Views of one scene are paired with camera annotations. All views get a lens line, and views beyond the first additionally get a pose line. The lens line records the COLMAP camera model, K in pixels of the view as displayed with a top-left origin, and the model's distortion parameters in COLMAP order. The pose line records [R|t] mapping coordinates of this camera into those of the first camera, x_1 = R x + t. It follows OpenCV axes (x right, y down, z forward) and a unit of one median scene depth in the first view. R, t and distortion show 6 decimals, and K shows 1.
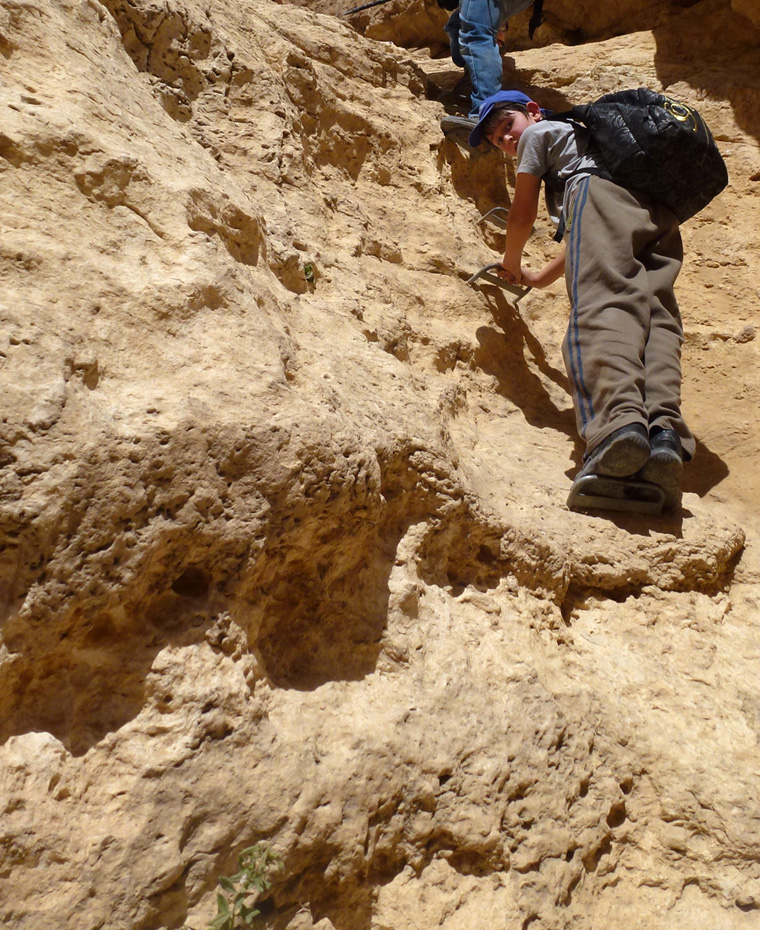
lens RADIAL K [[783.3, 0, 380.0], [0, 783.3, 465.0], [0, 0, 1]] dist [-0.056012, -0.000743]
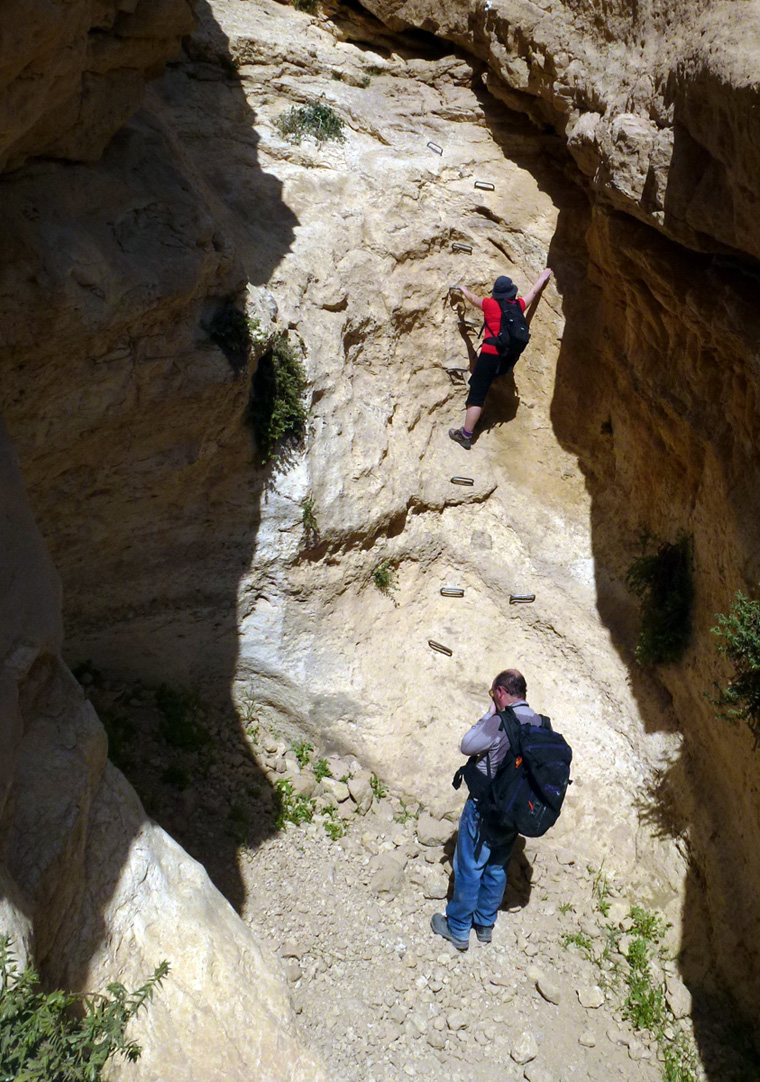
lens RADIAL K [[783.0, 0, 380.0], [0, 783.0, 541.0], [0, 0, 1]] dist [0.000225, 0.000000]
pose [[0.994764, 0.097459, 0.030764, -0.352488], [-0.097107, 0.807540, 0.581764, -3.143516], [0.031855, -0.581706, 0.812775, -3.932267]]
